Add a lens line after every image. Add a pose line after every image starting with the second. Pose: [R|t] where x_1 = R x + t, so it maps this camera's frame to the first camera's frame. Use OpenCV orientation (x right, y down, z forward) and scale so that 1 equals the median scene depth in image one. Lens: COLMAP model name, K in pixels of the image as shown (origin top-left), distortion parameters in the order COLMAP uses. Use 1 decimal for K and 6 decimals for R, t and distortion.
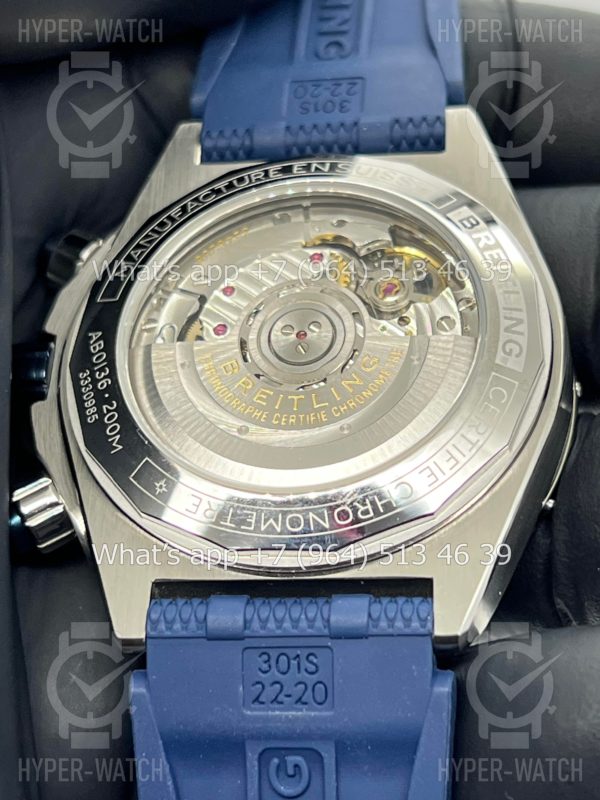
lens RADIAL K [[1854.0, 0, 302.6], [0, 1854.0, 380.3], [0, 0, 1]] dist [0.244535, 0.118201]
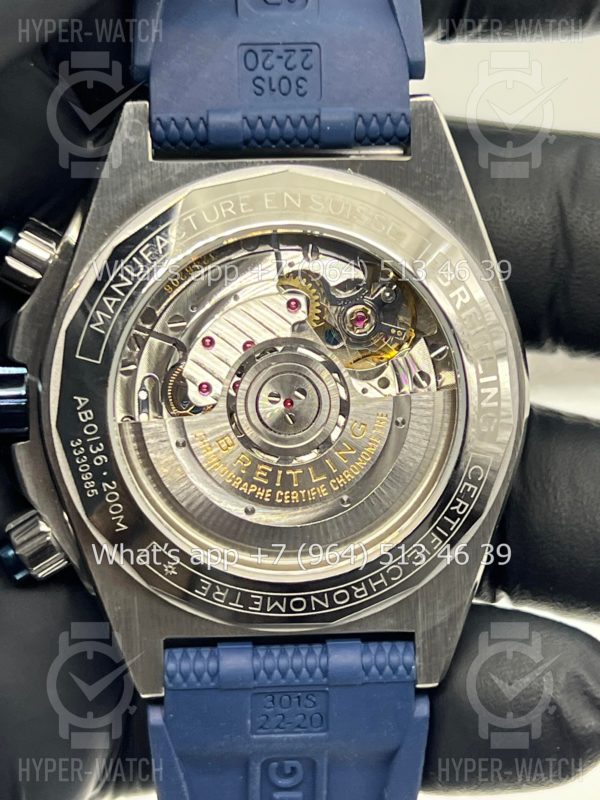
lens RADIAL K [[1854.0, 0, 302.6], [0, 1854.0, 380.3], [0, 0, 1]] dist [0.244535, 0.118201]
pose [[0.972274, -0.096042, 0.213212, -0.213337], [-0.053693, 0.795719, 0.603281, -0.662827], [-0.227597, -0.598003, 0.768500, 0.205029]]
